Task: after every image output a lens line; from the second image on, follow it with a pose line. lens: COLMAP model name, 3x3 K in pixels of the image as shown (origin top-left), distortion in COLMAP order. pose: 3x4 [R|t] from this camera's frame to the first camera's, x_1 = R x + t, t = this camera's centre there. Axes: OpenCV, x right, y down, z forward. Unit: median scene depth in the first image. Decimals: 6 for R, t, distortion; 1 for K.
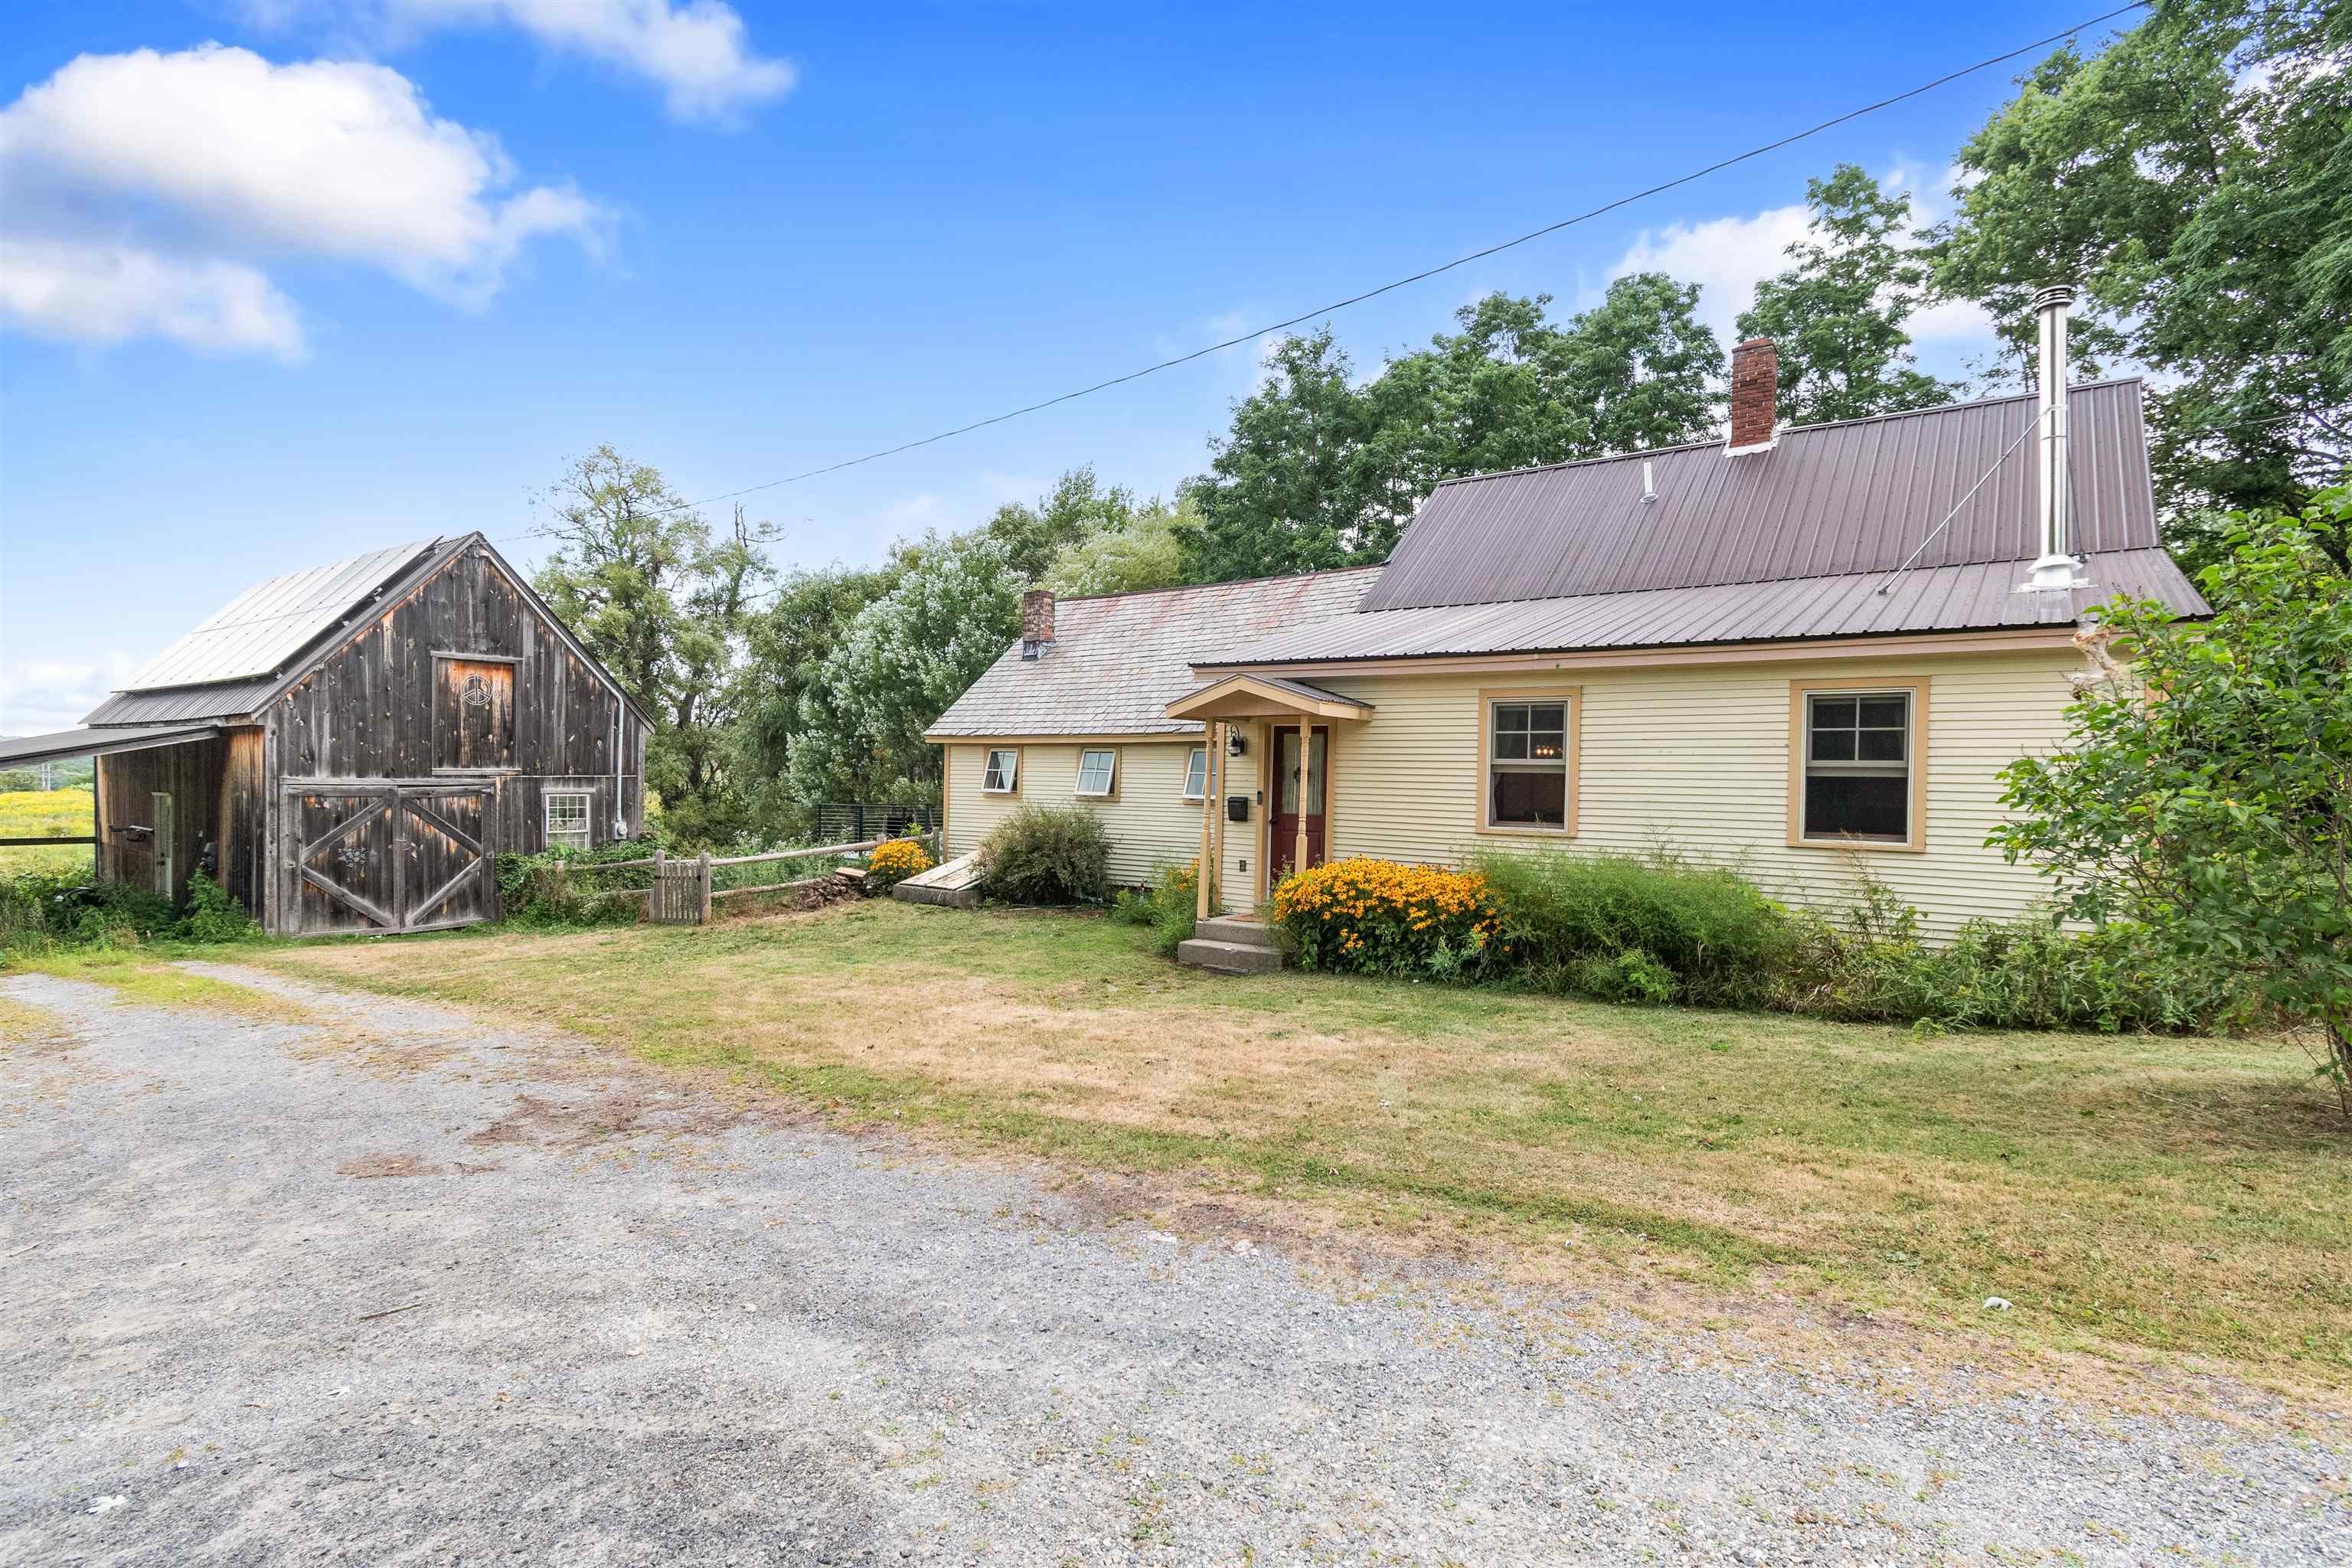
lens RADIAL K [[1173.0, 0, 1174.3], [0, 1173.0, 794.3], [0, 0, 1]] dist [0.002275, -0.000800]
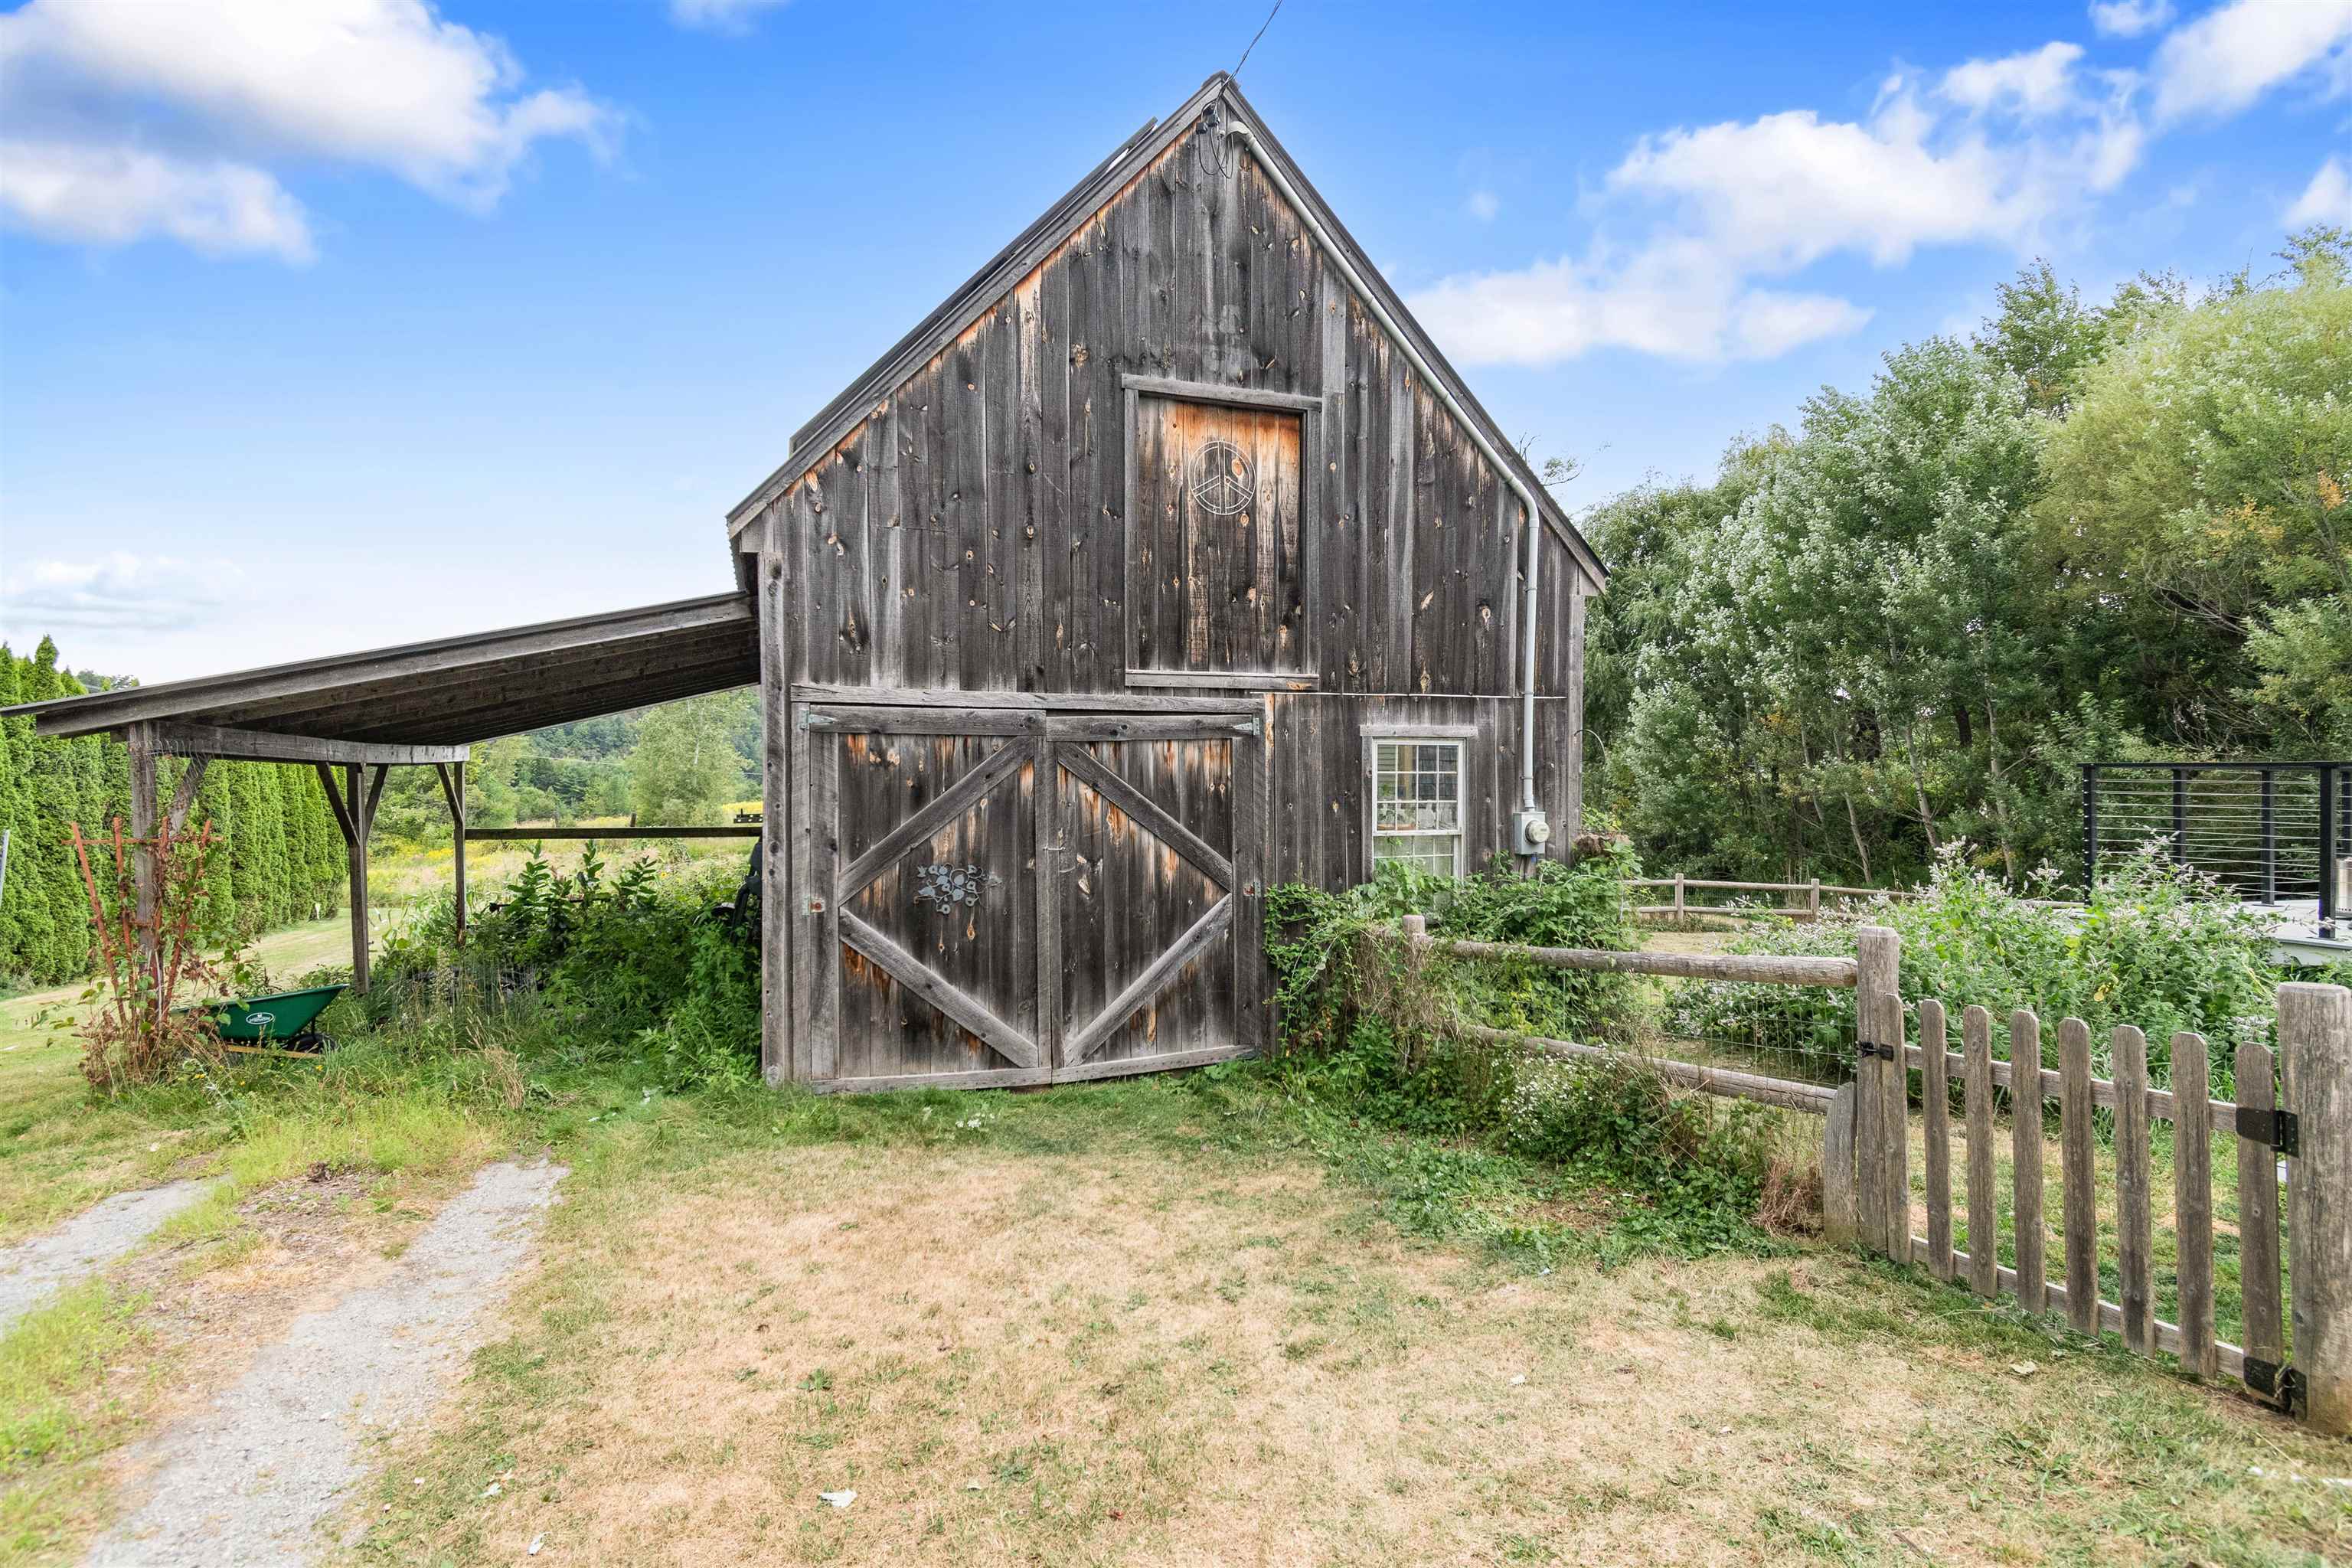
lens RADIAL K [[1173.0, 0, 1192.6], [0, 1173.0, 796.5], [0, 0, 1]] dist [0.002275, -0.000800]
pose [[0.833020, 0.000750, -0.553243, -0.400684], [-0.000951, 1.000000, -0.000076, 0.021644], [0.553243, 0.000590, 0.833020, 0.695031]]
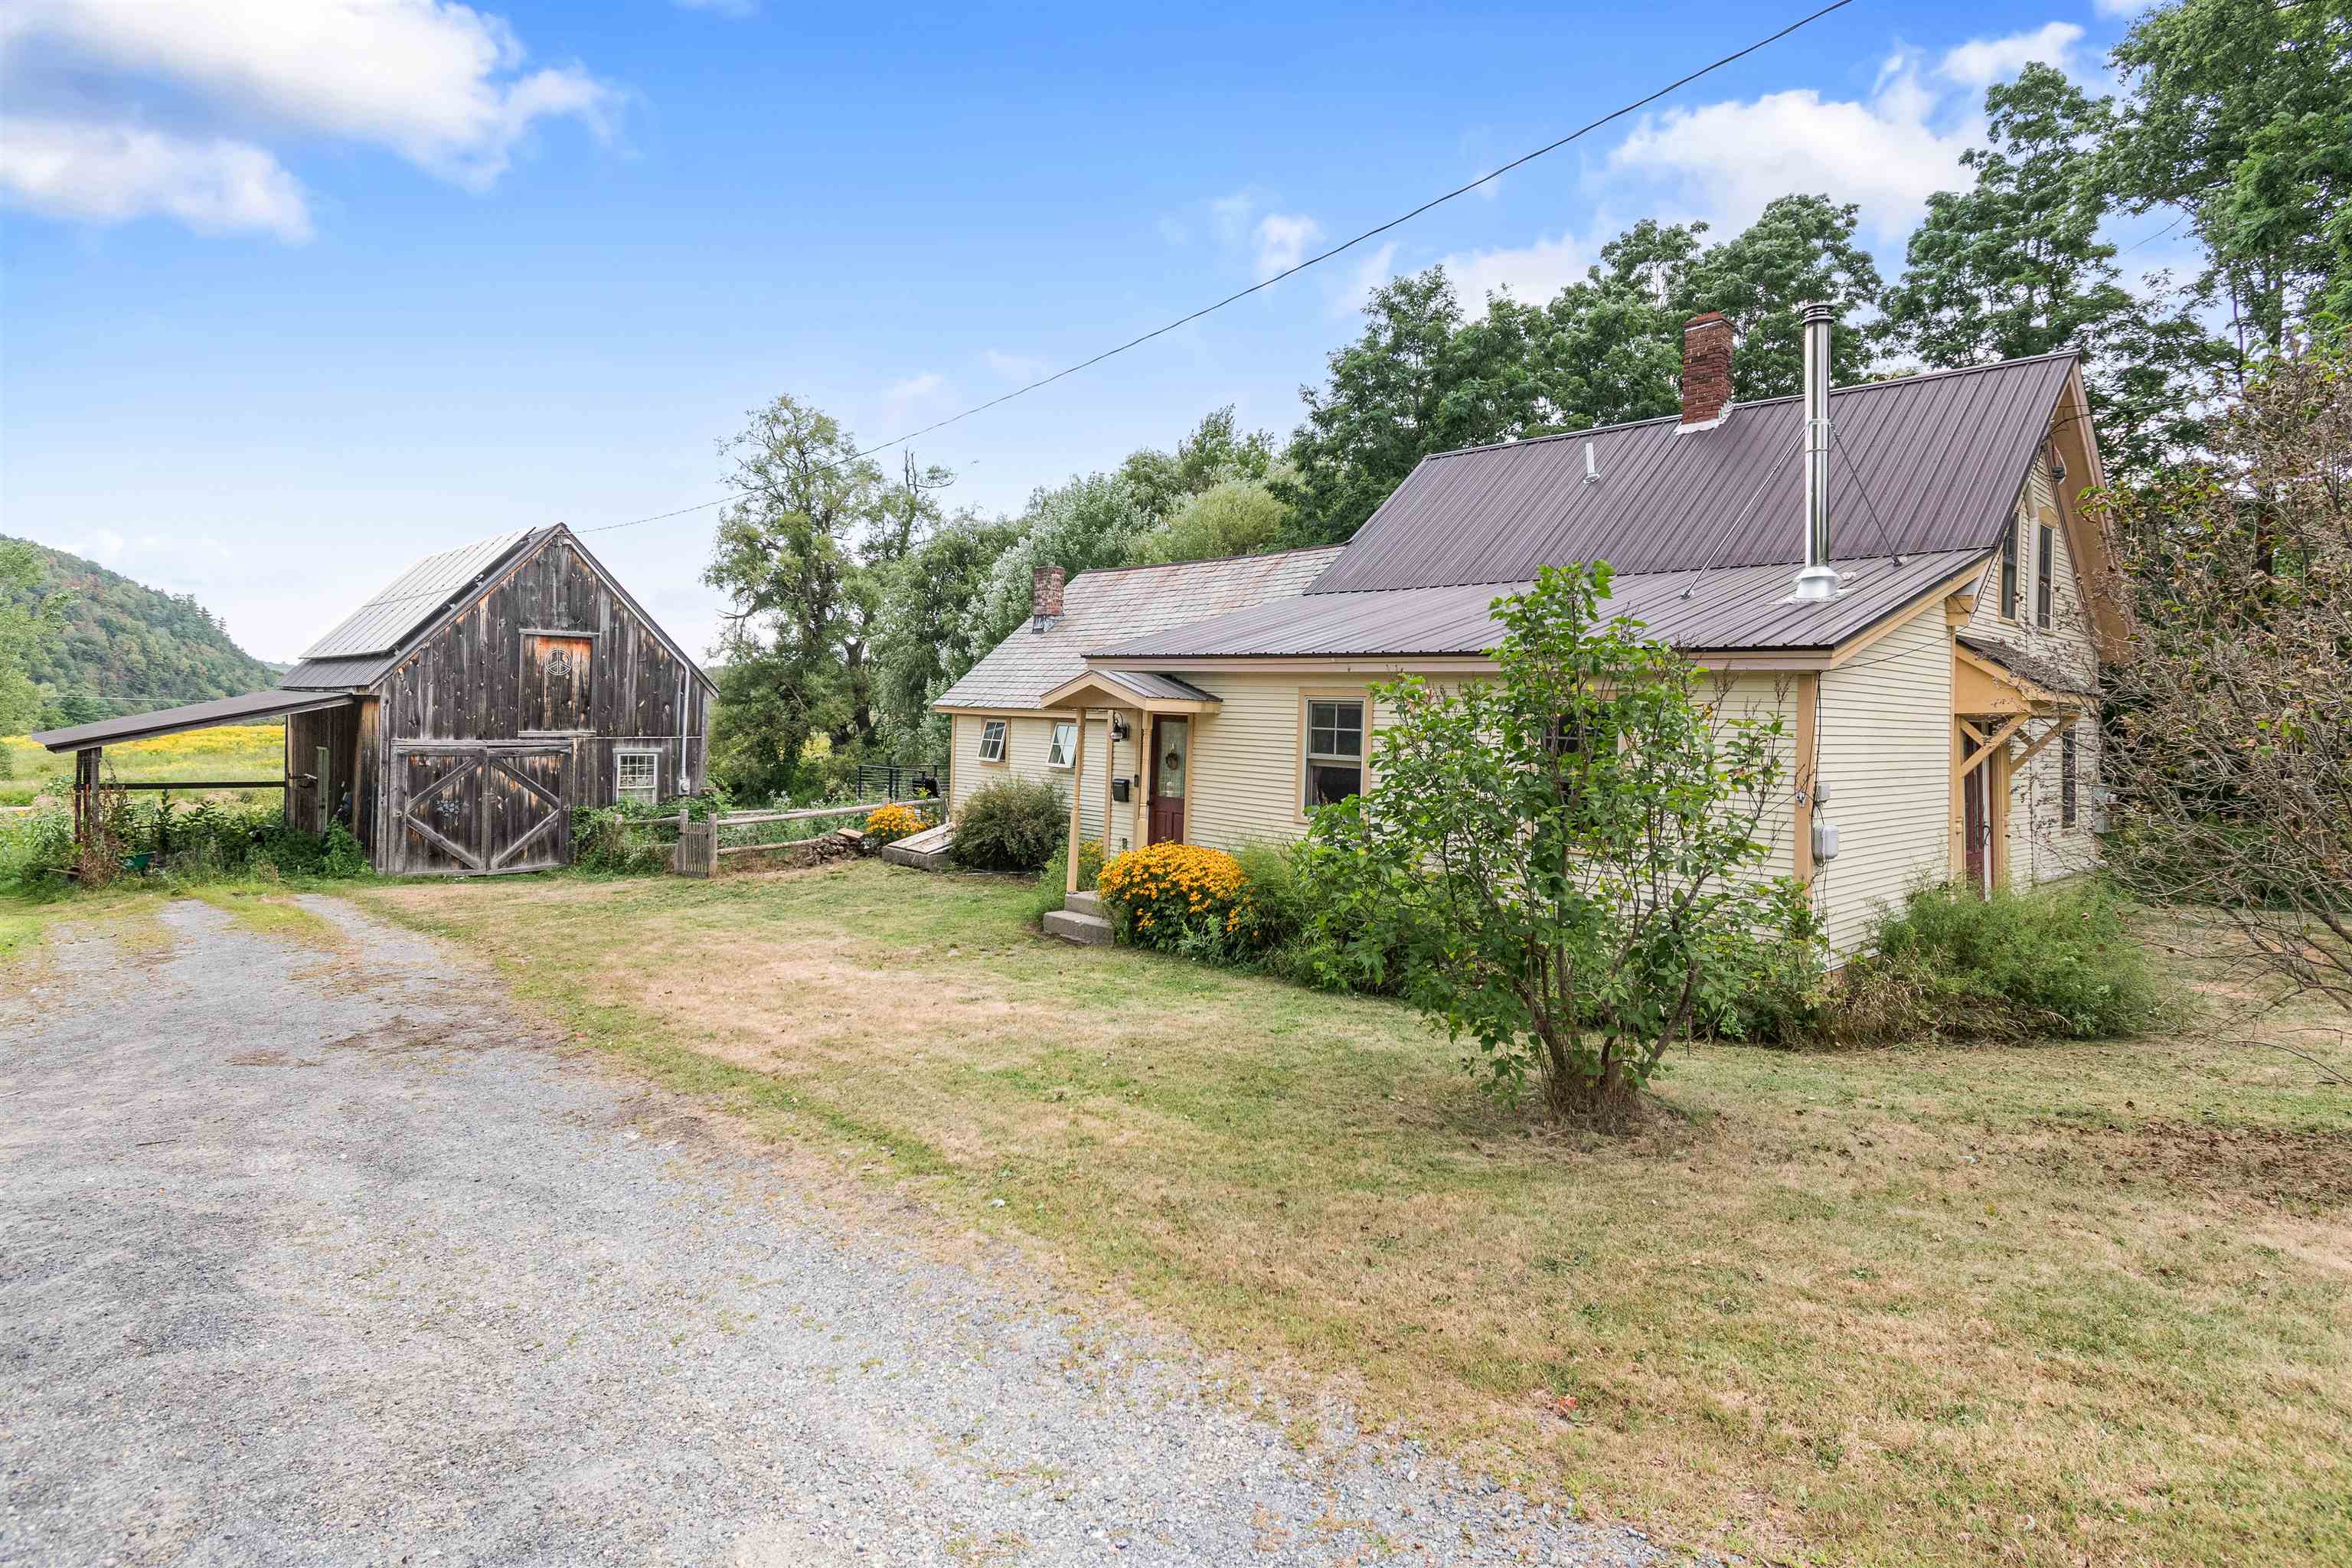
lens RADIAL K [[1269.1, 0, 1174.4], [0, 1269.1, 705.9], [0, 0, 1]] dist [-0.000594, -0.002955]
pose [[0.982678, 0.009429, -0.185082, 0.230010], [-0.013752, 0.999661, -0.022089, -0.028916], [0.184812, 0.024252, 0.982475, -0.099344]]
